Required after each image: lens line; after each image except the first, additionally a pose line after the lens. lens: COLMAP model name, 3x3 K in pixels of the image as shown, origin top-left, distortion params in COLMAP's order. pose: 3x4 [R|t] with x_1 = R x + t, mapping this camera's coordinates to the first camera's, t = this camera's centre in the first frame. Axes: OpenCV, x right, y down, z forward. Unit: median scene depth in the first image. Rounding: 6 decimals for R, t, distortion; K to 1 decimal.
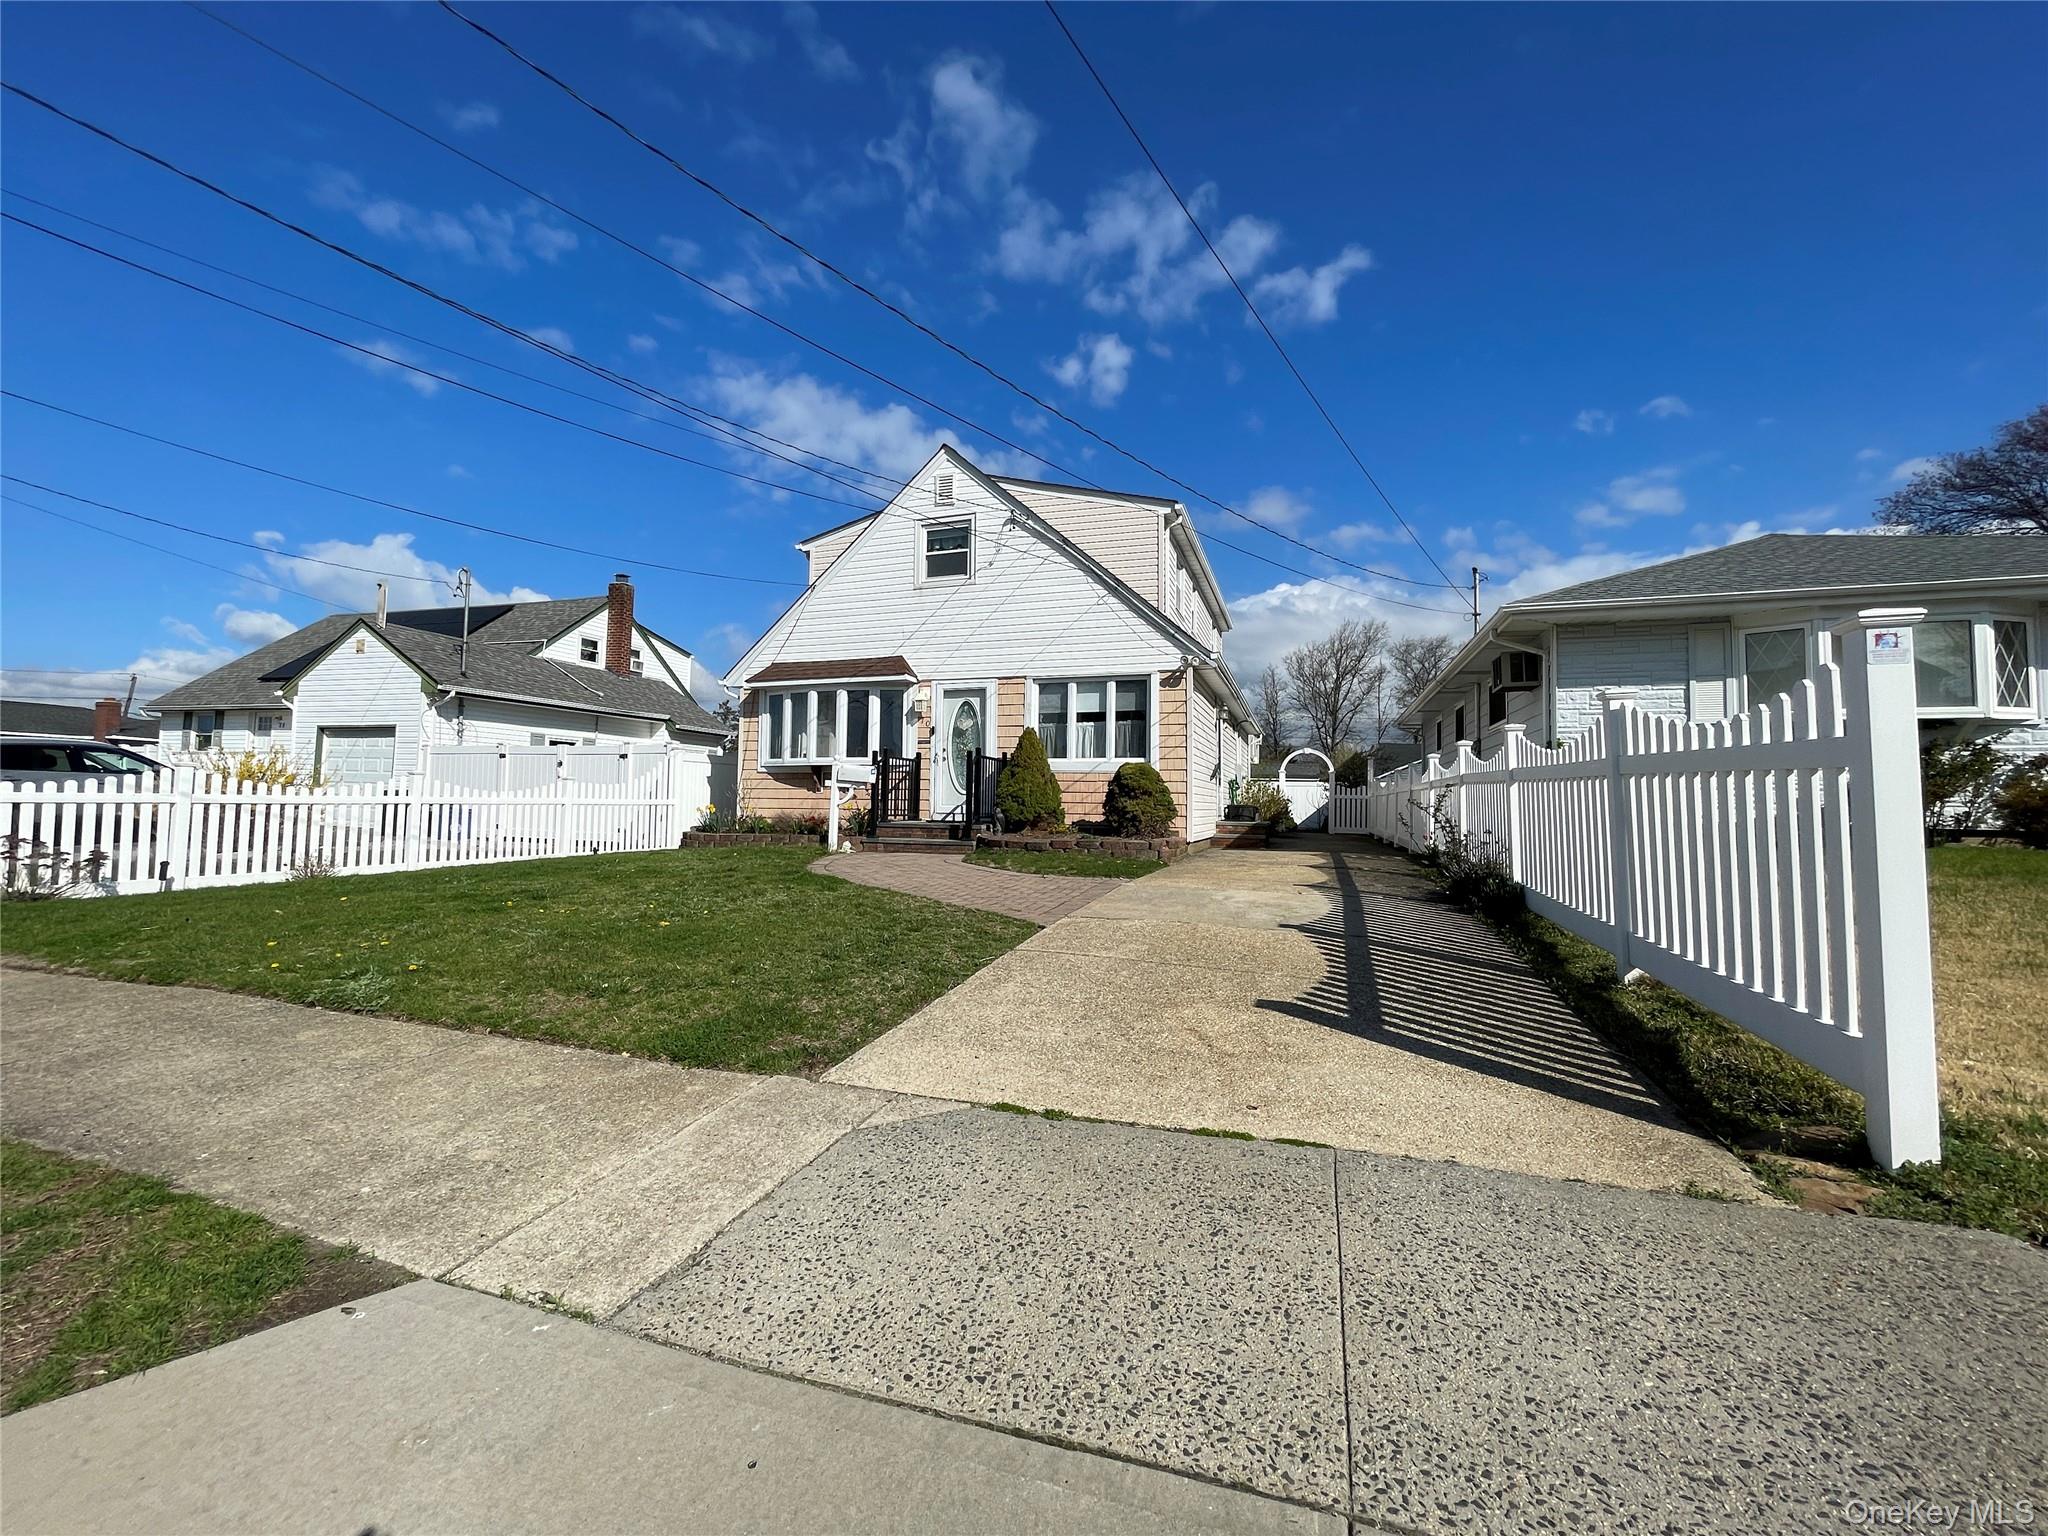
lens RADIAL K [[825.1, 0, 1023.6], [0, 825.1, 764.9], [0, 0, 1]] dist [-0.004672, 0.000155]
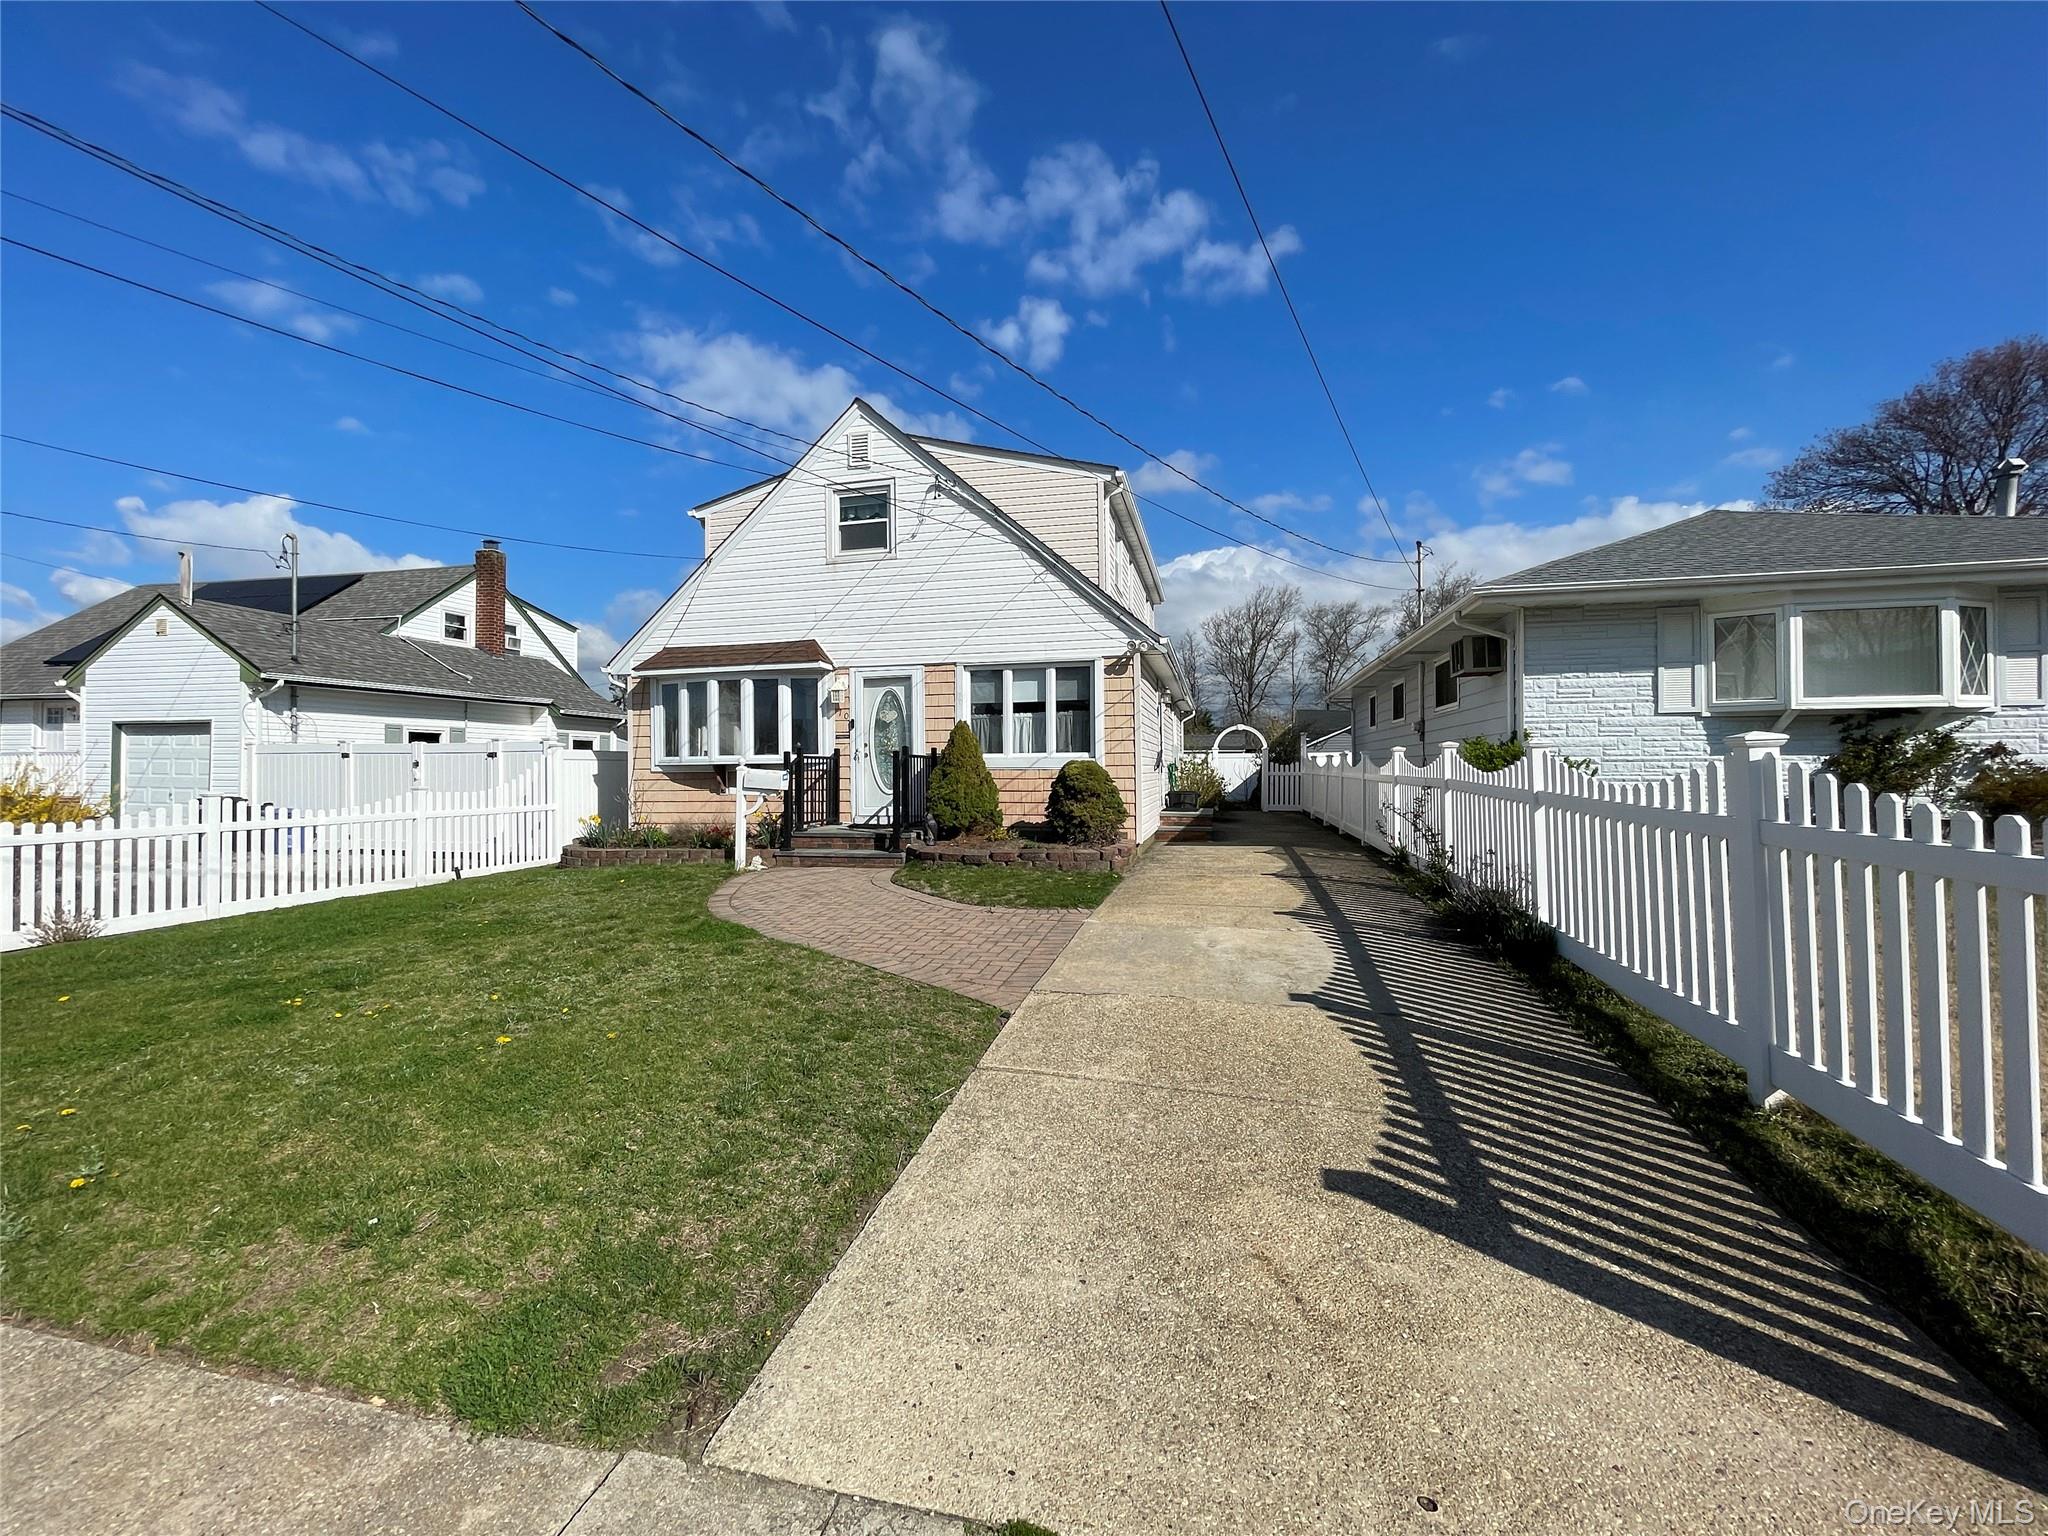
lens RADIAL K [[825.1, 0, 1023.6], [0, 825.1, 764.9], [0, 0, 1]] dist [-0.004672, 0.000155]
pose [[0.994902, -0.021242, 0.098587, -0.014328], [0.016974, 0.998890, 0.043932, -0.033467], [-0.099411, -0.042035, 0.994158, 0.091038]]
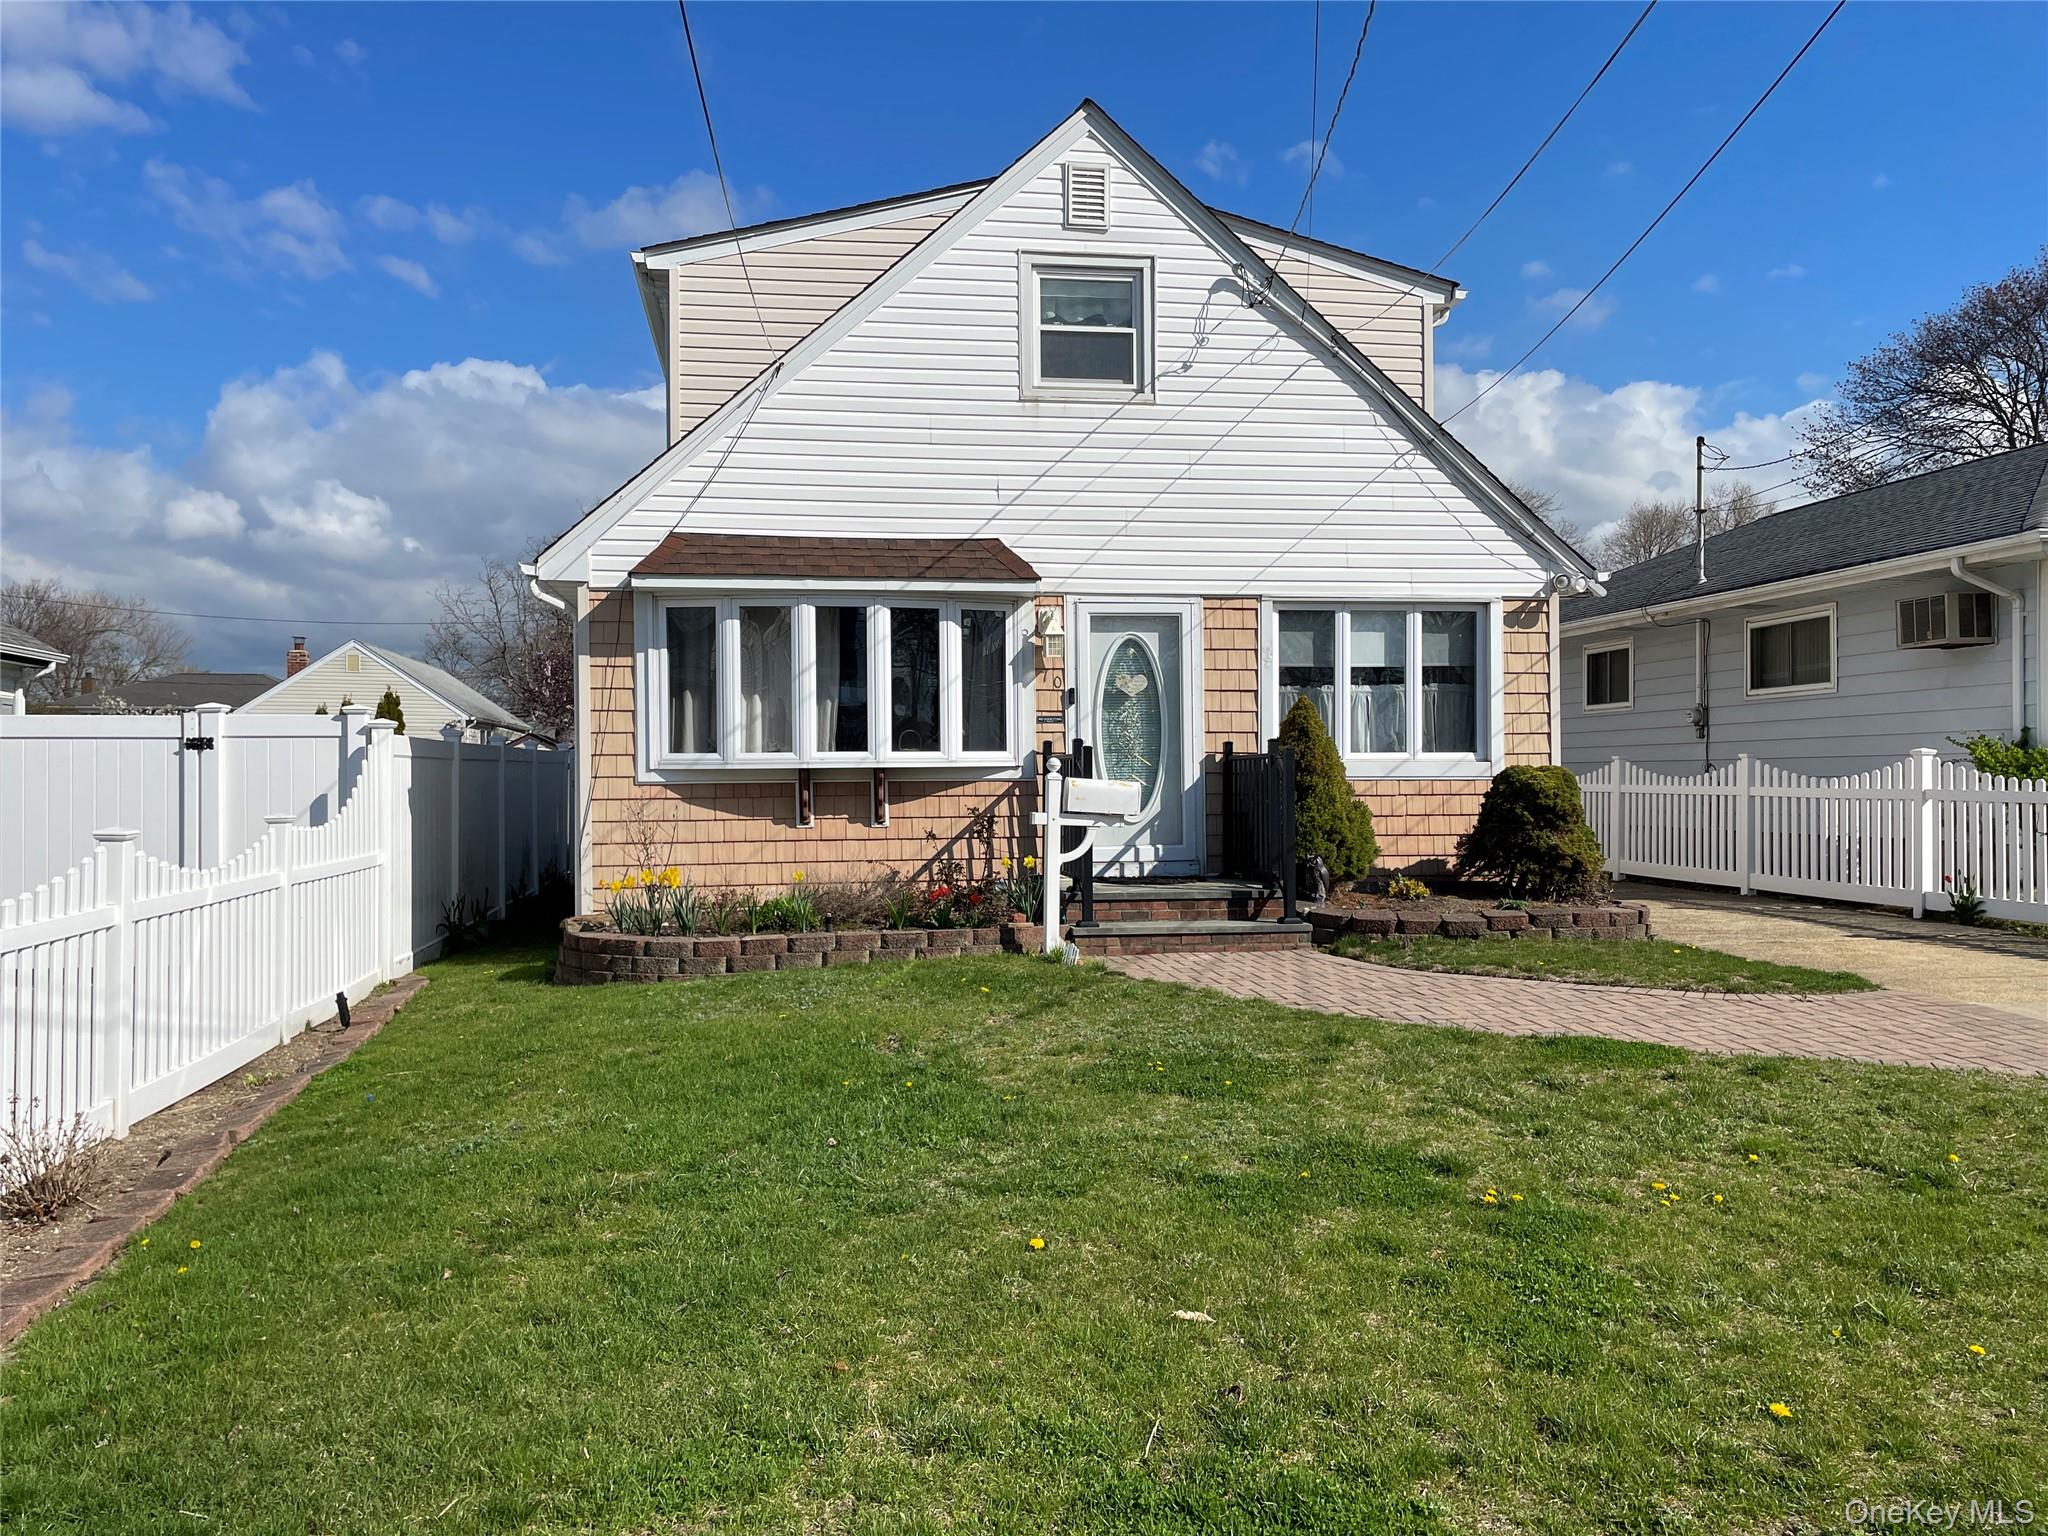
lens RADIAL K [[1539.4, 0, 1036.0], [0, 1539.4, 765.5], [0, 0, 1]] dist [0.097340, -0.126400]
pose [[0.880684, -0.015402, 0.473454, -0.569926], [-0.005419, 0.999078, 0.042581, -0.039633], [-0.473674, -0.040066, 0.879788, 0.199179]]
